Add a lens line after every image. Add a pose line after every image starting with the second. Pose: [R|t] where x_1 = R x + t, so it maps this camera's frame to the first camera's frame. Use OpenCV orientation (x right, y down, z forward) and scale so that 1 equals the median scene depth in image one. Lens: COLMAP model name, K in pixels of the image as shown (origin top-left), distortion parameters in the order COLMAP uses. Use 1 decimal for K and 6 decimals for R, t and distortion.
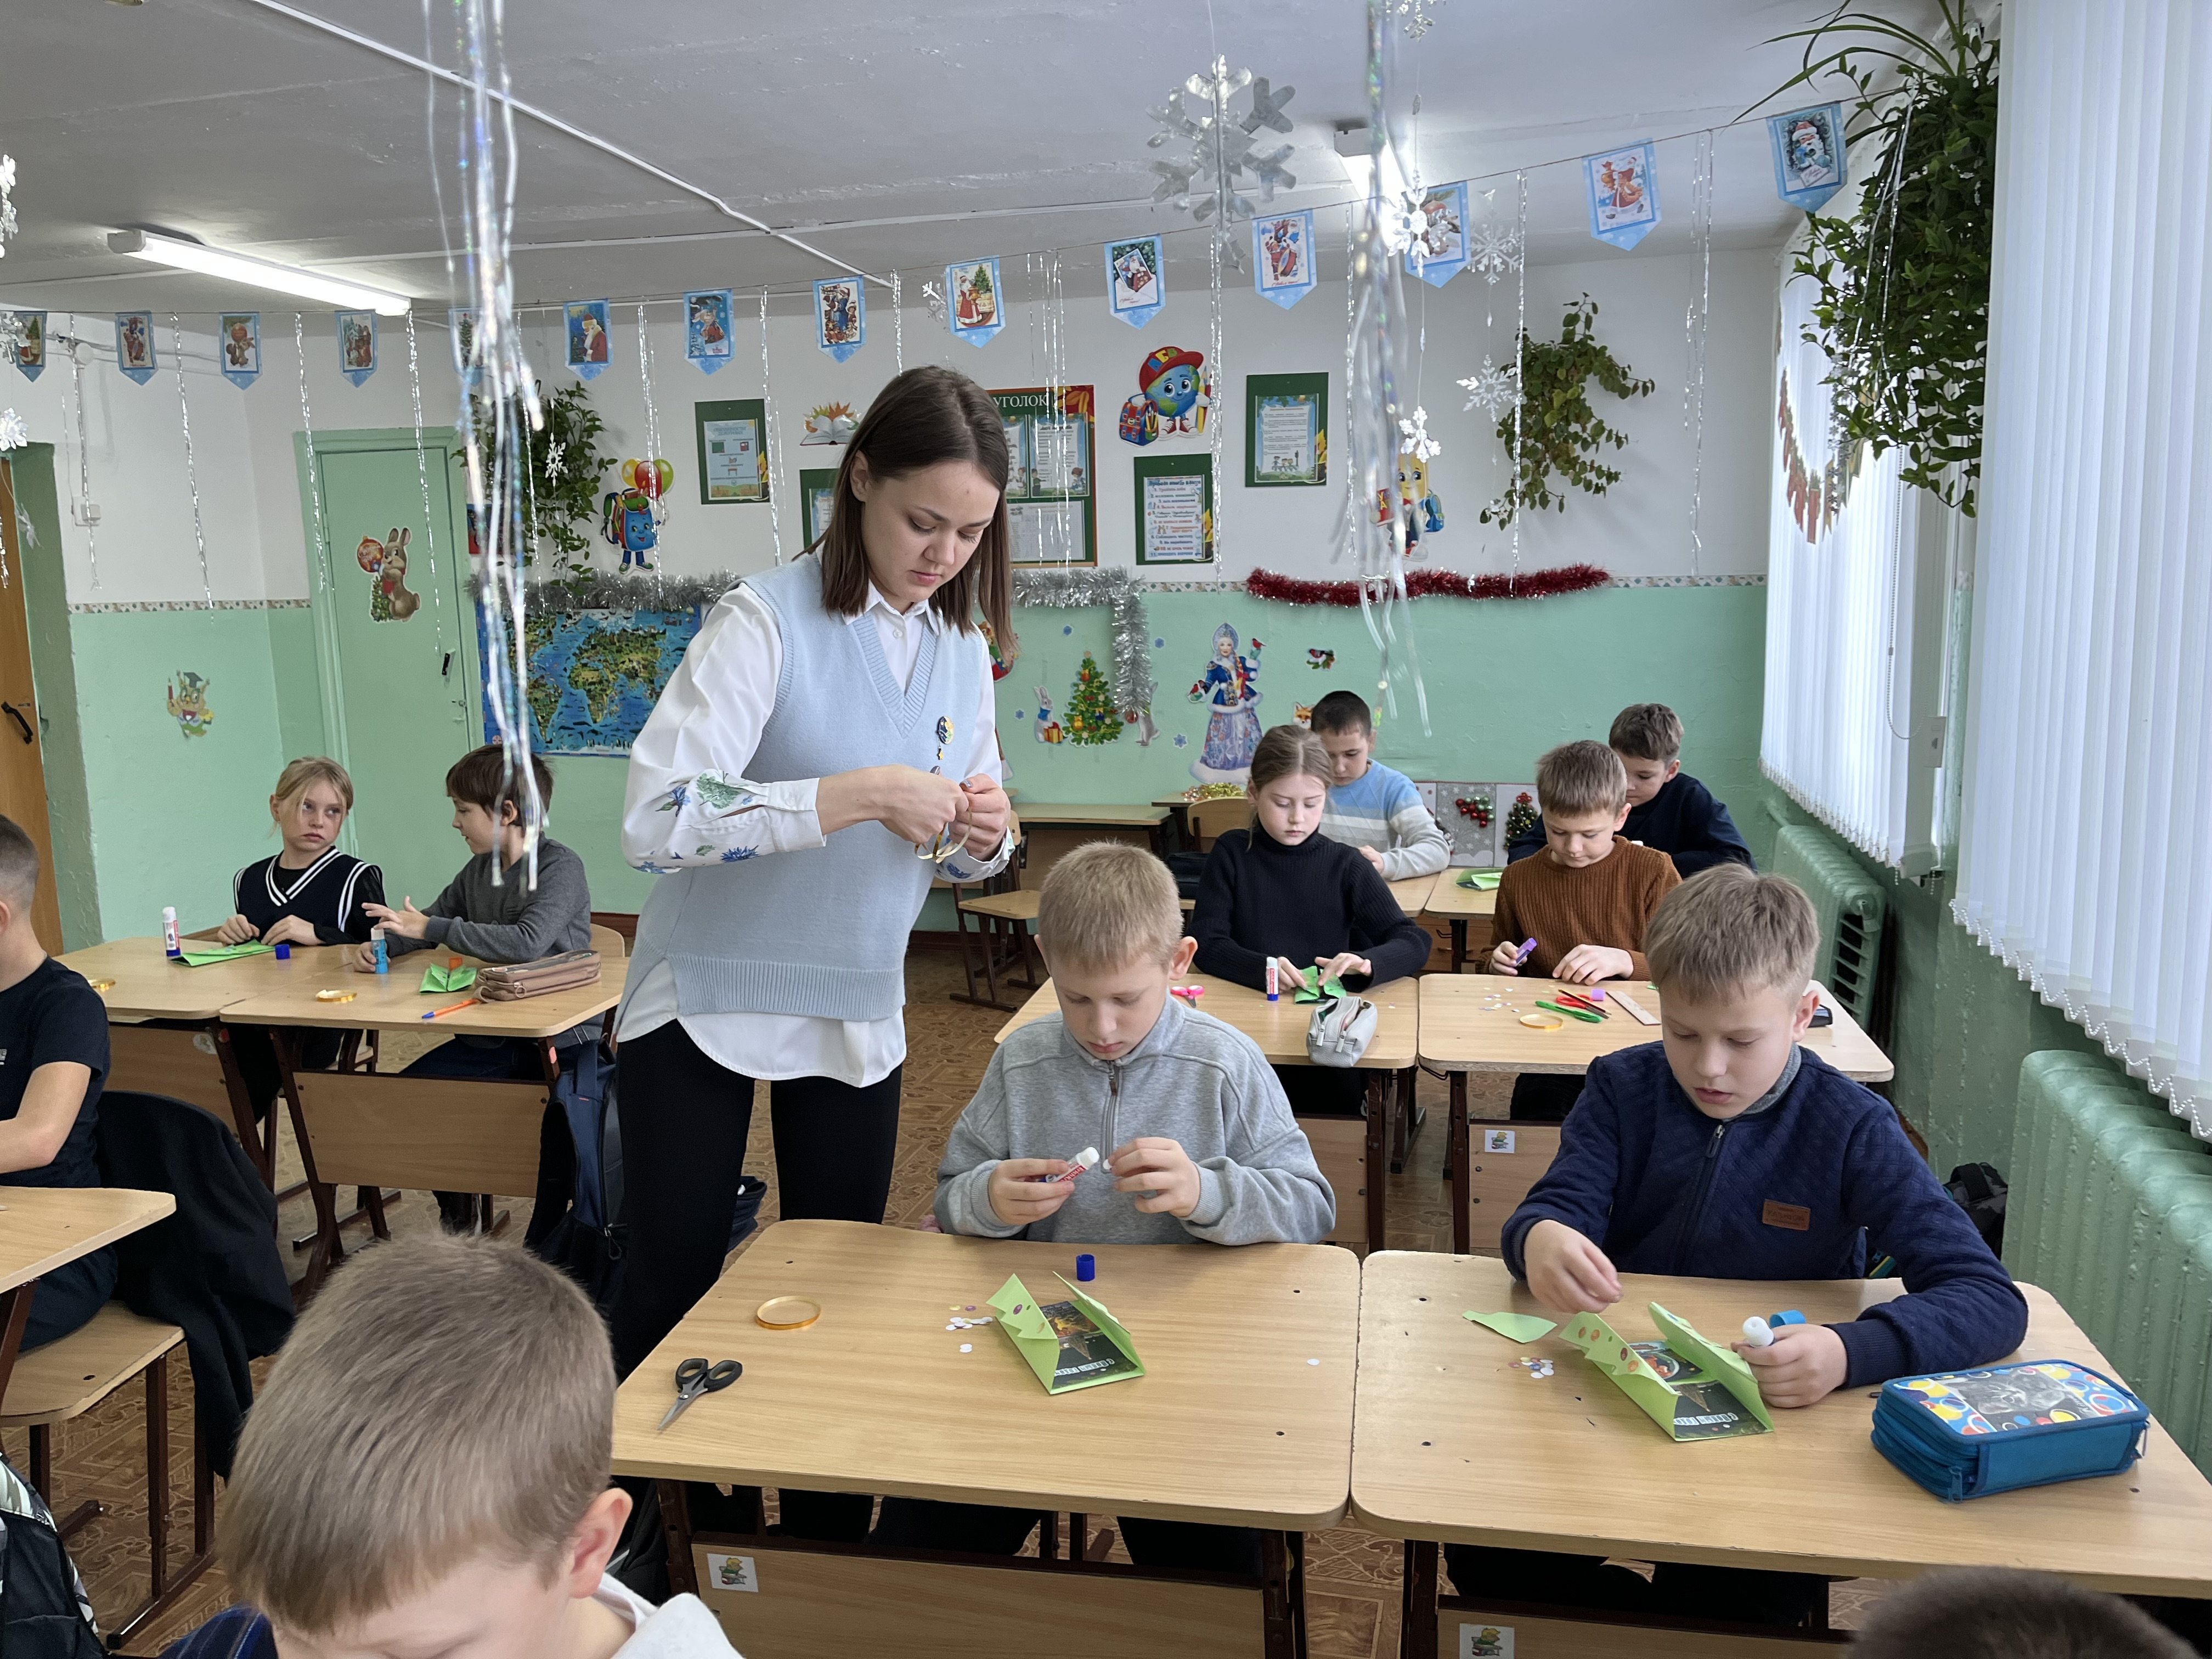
lens RADIAL K [[1670.3, 0, 1097.5], [0, 1670.3, 823.1], [0, 0, 1]] dist [0.082714, -0.115793]
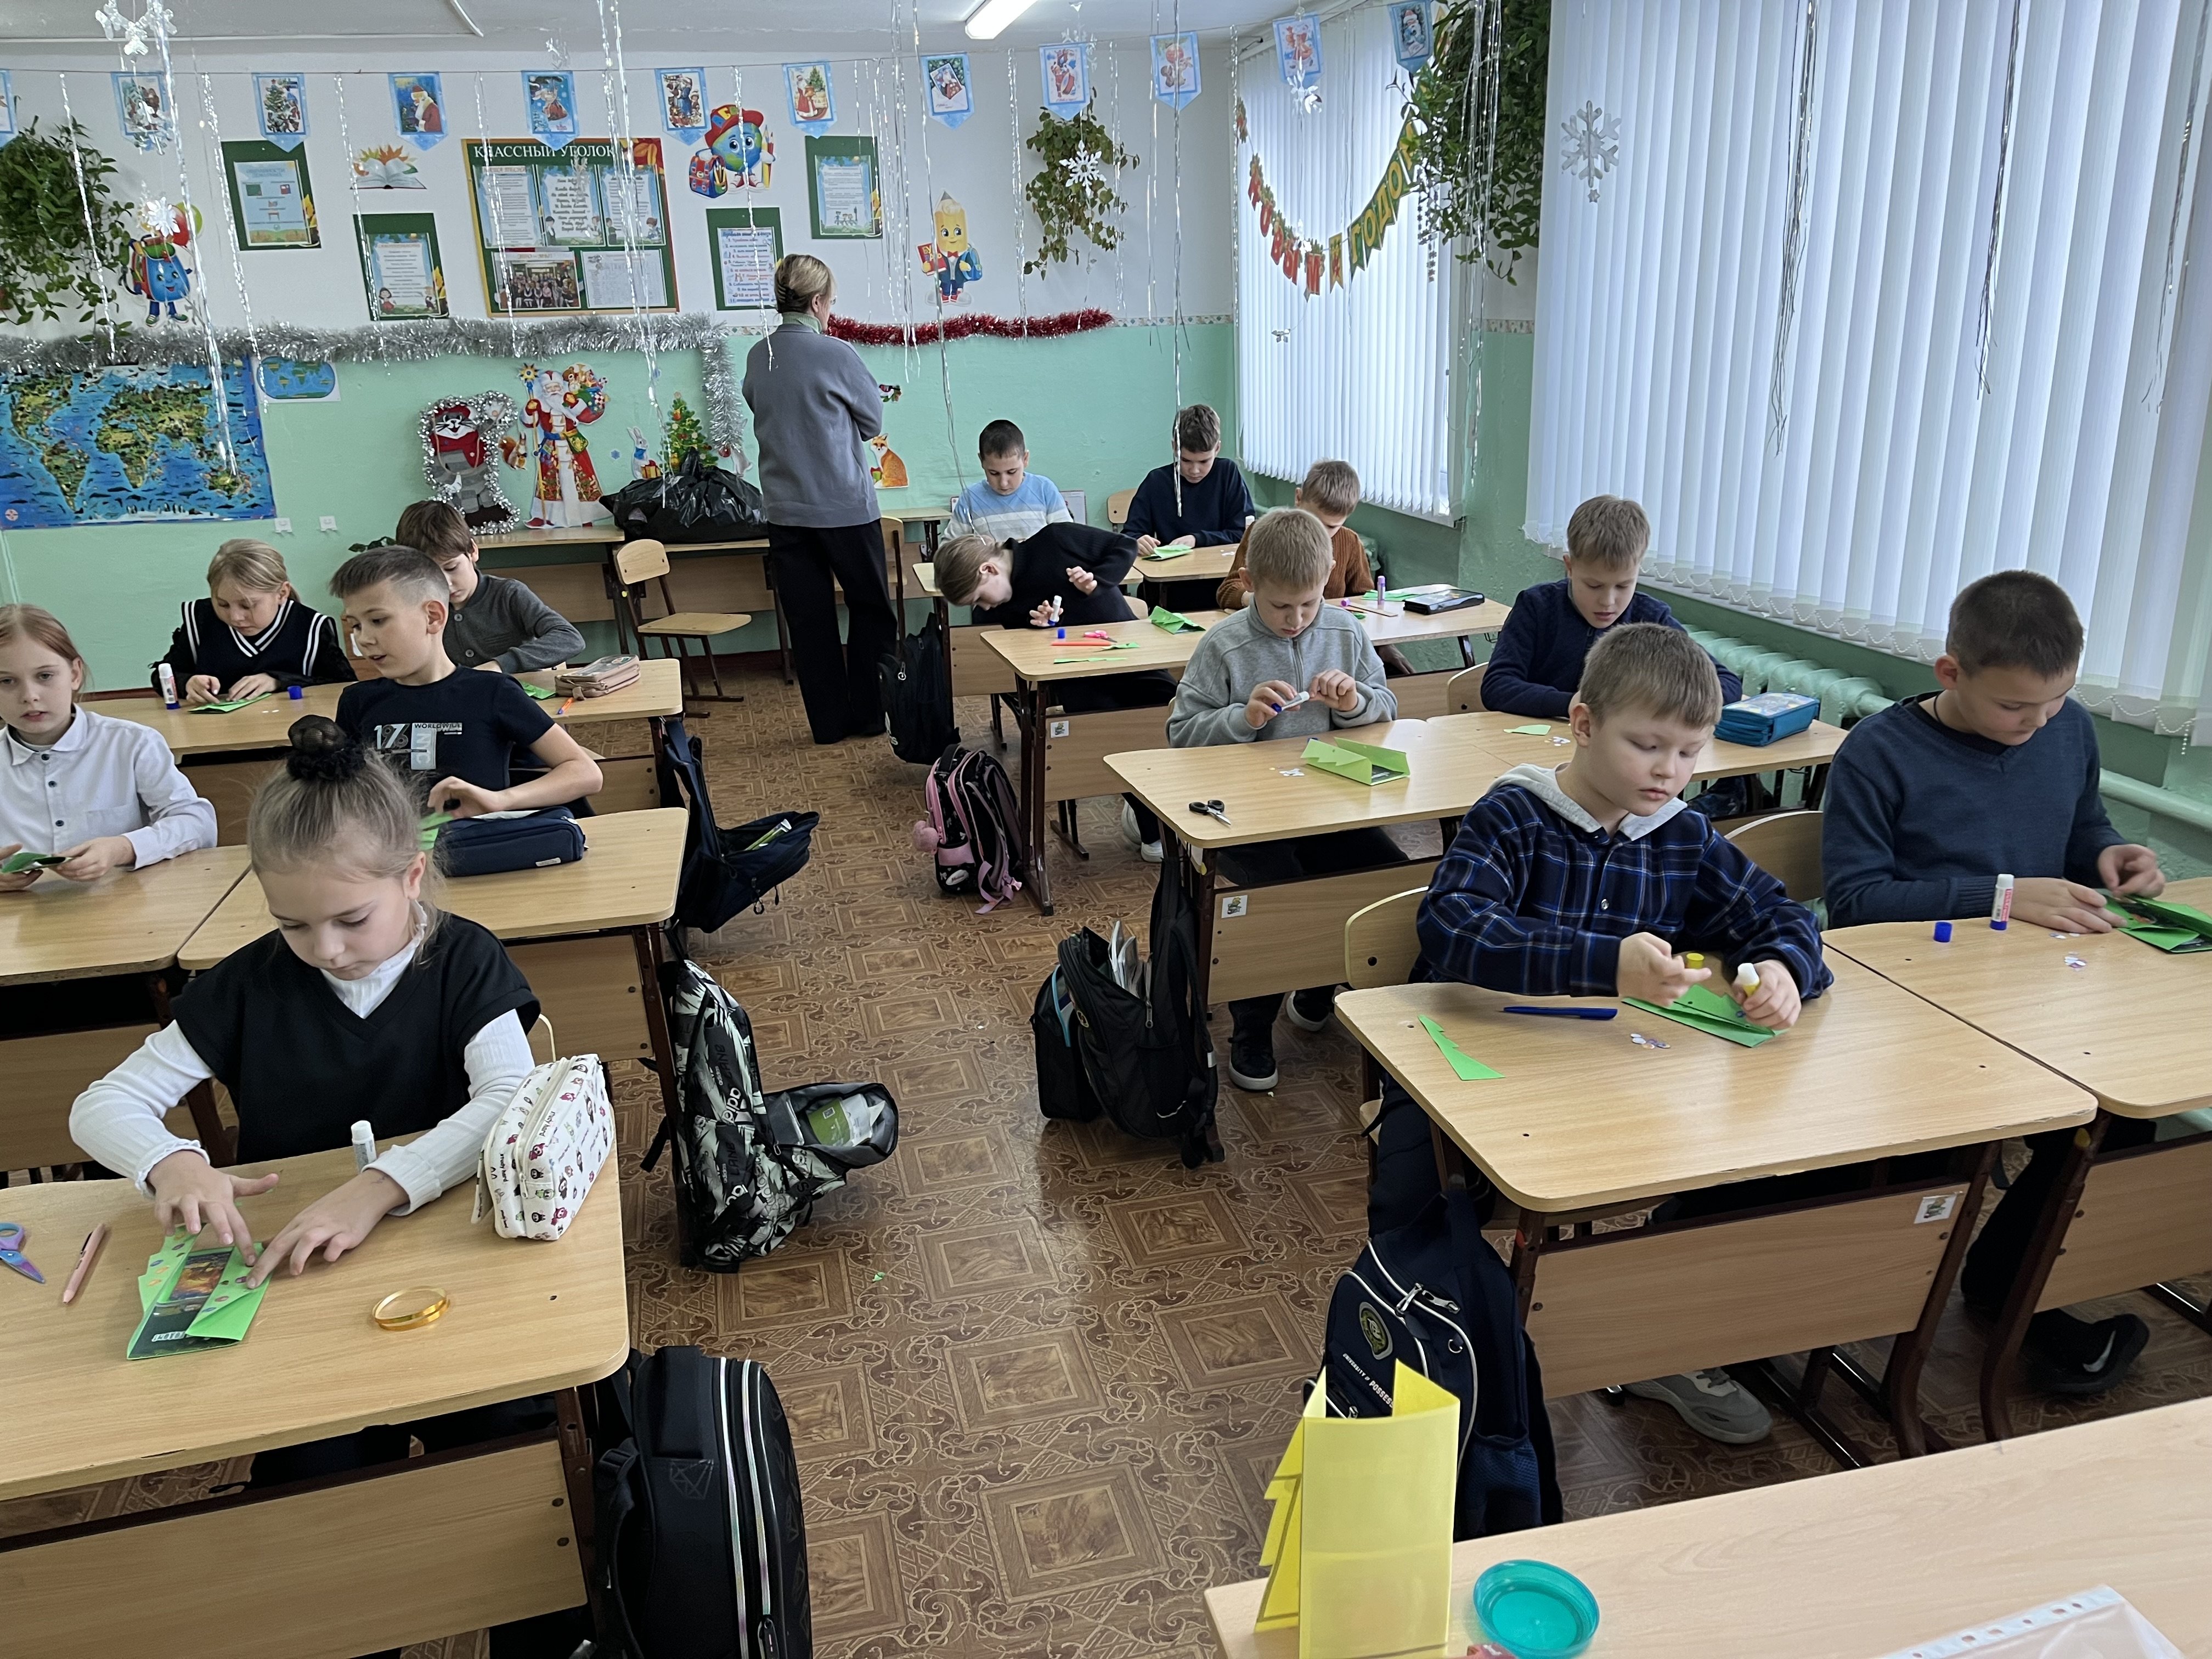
lens RADIAL K [[1670.3, 0, 1112.1], [0, 1670.3, 831.5], [0, 0, 1]] dist [0.082714, -0.115793]
pose [[0.880543, -0.153706, 0.448352, -0.301500], [0.081025, 0.980847, 0.177130, 0.007204], [-0.466990, -0.119643, 0.876131, -0.141747]]
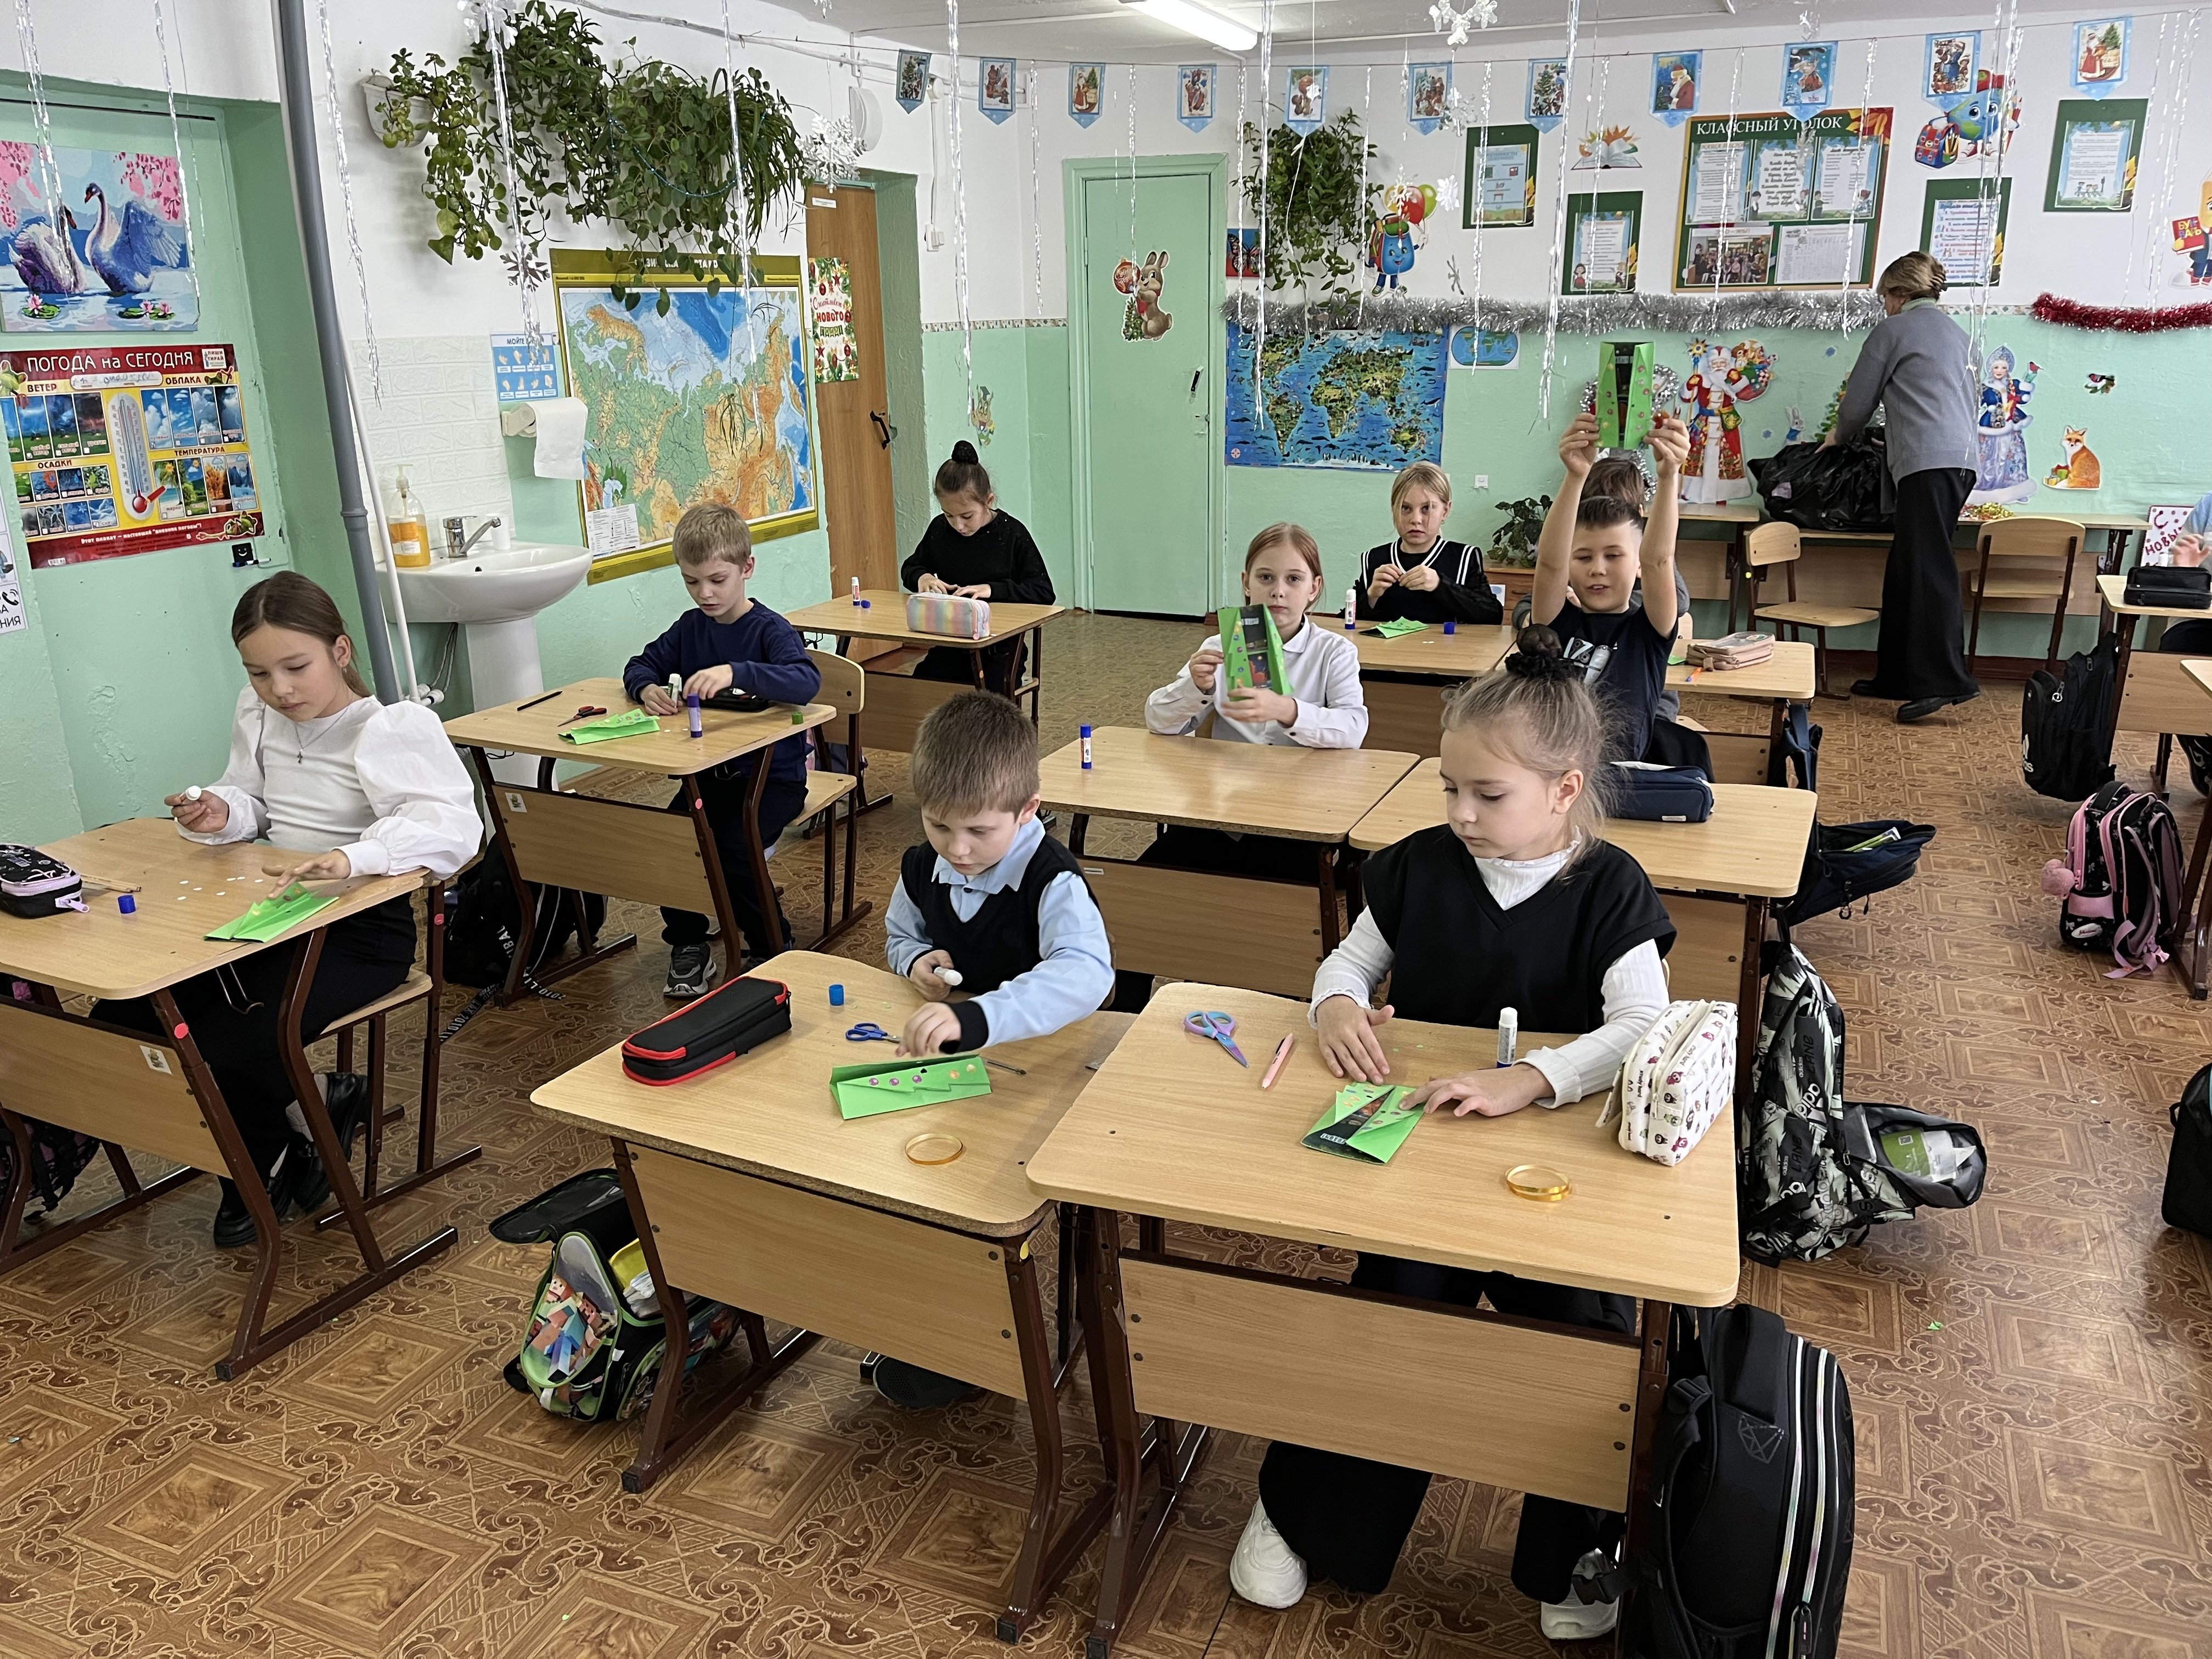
lens RADIAL K [[1670.3, 0, 1107.5], [0, 1670.3, 821.4], [0, 0, 1]] dist [0.082714, -0.115793]
pose [[0.991527, 0.045335, -0.121729, -0.332686], [-0.024833, 0.985992, 0.164935, 0.011568], [0.127501, -0.160515, 0.978764, -0.149920]]
